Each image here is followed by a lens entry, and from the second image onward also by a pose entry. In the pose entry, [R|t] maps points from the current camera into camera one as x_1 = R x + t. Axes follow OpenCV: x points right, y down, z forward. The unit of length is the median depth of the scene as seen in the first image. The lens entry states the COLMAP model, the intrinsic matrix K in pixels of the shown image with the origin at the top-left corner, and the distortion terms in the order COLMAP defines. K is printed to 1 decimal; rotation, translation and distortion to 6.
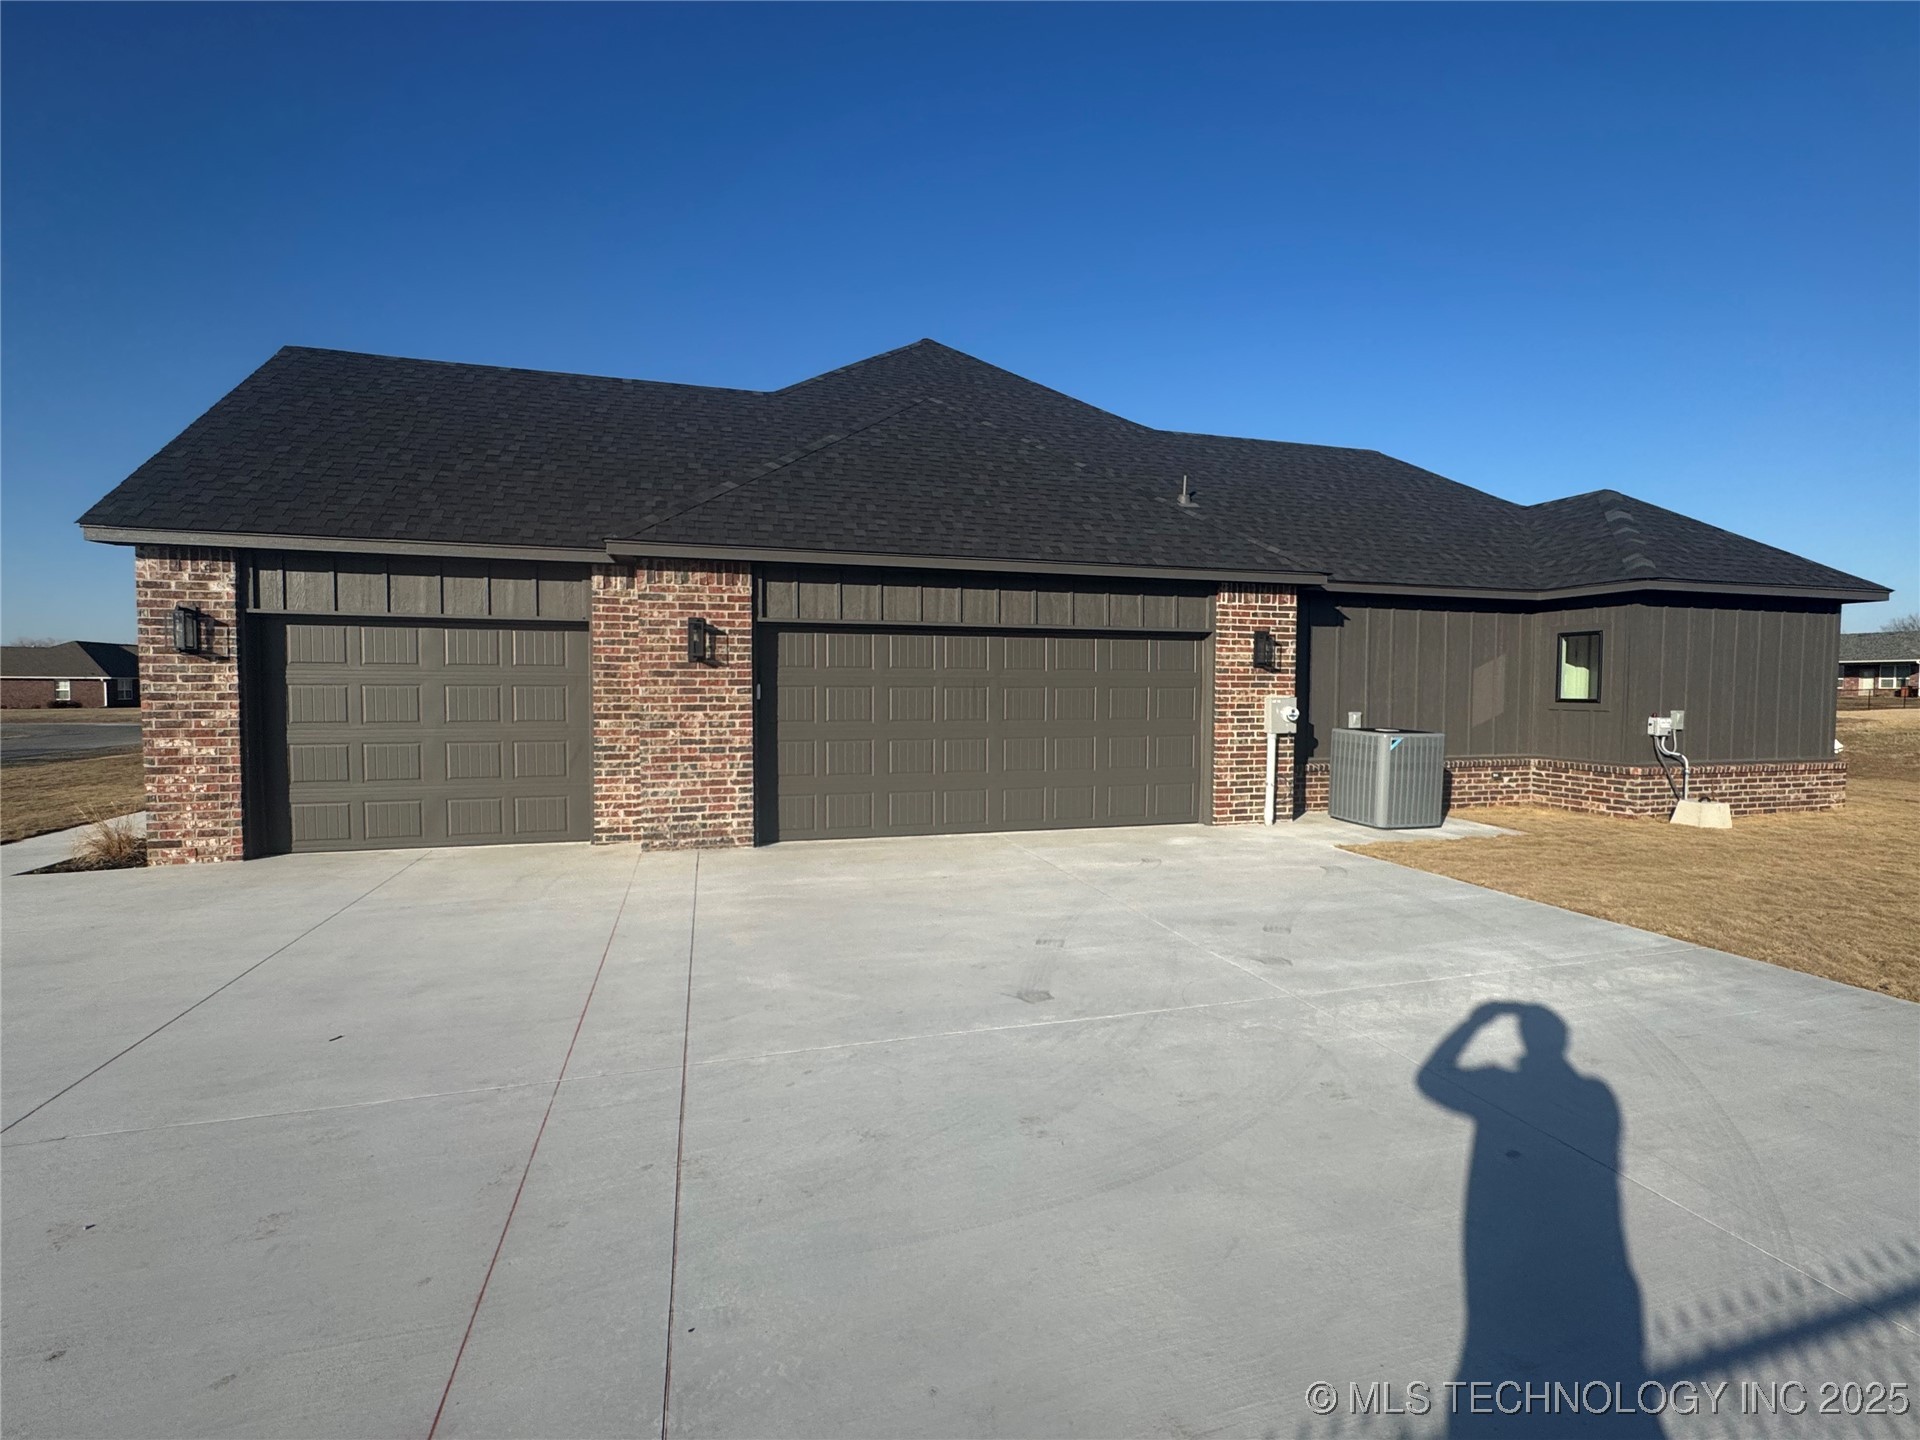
lens RADIAL K [[848.6, 0, 960.0], [0, 848.6, 720.0], [0, 0, 1]] dist [0.003548, 0.000271]
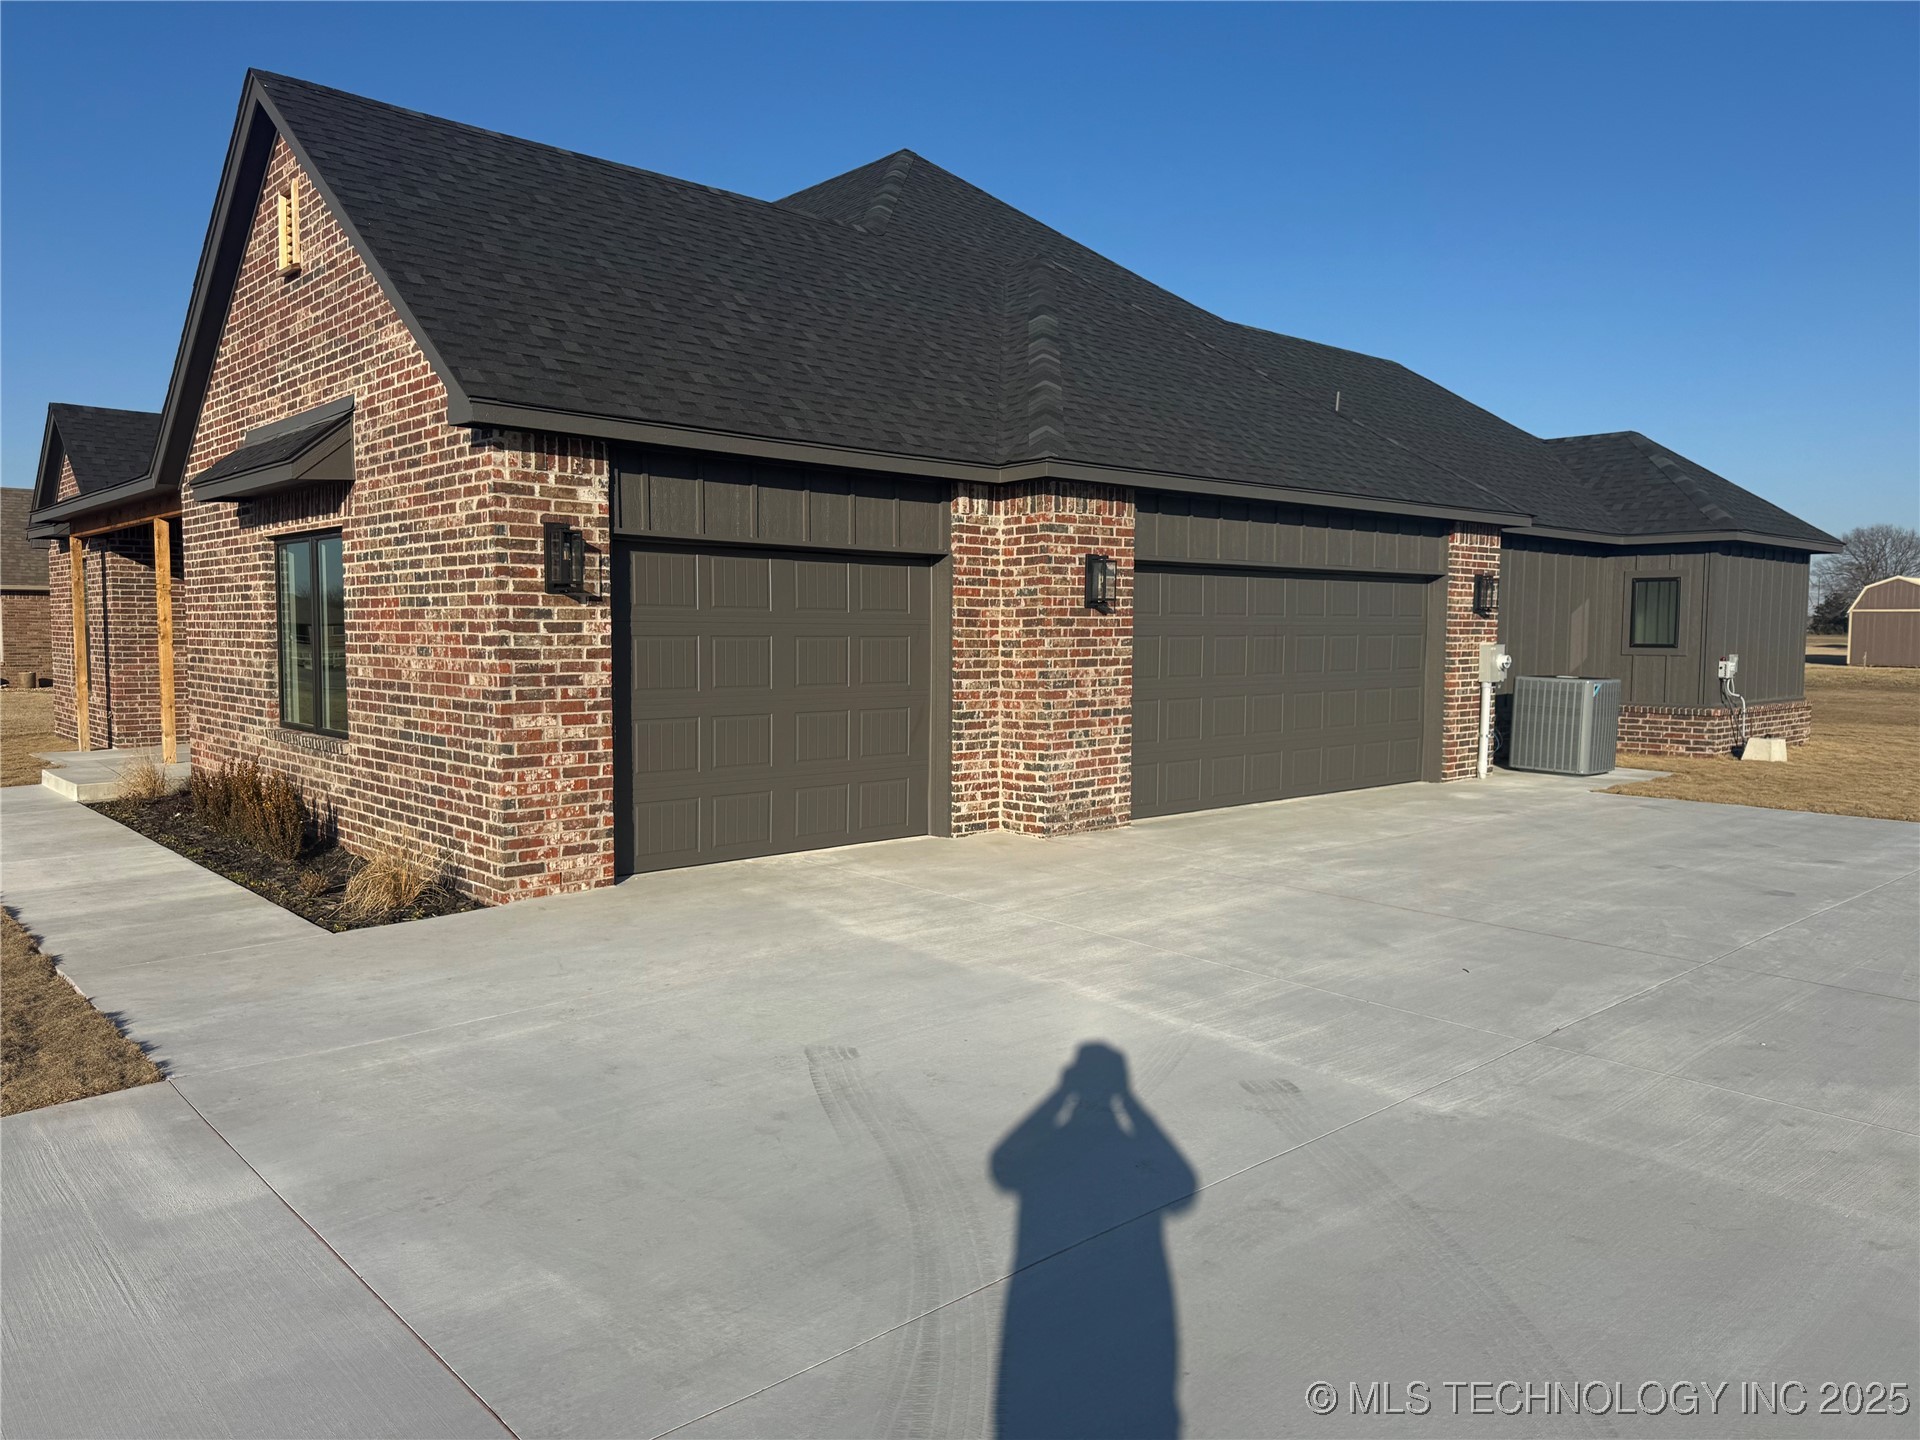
lens RADIAL K [[1322.2, 0, 960.0], [0, 1322.2, 720.0], [0, 0, 1]] dist [0.109427, -0.002225]
pose [[0.893443, -0.030515, 0.448138, -1.004165], [0.016807, 0.999262, 0.034535, -0.005197], [-0.448862, -0.023324, 0.893297, -0.106899]]
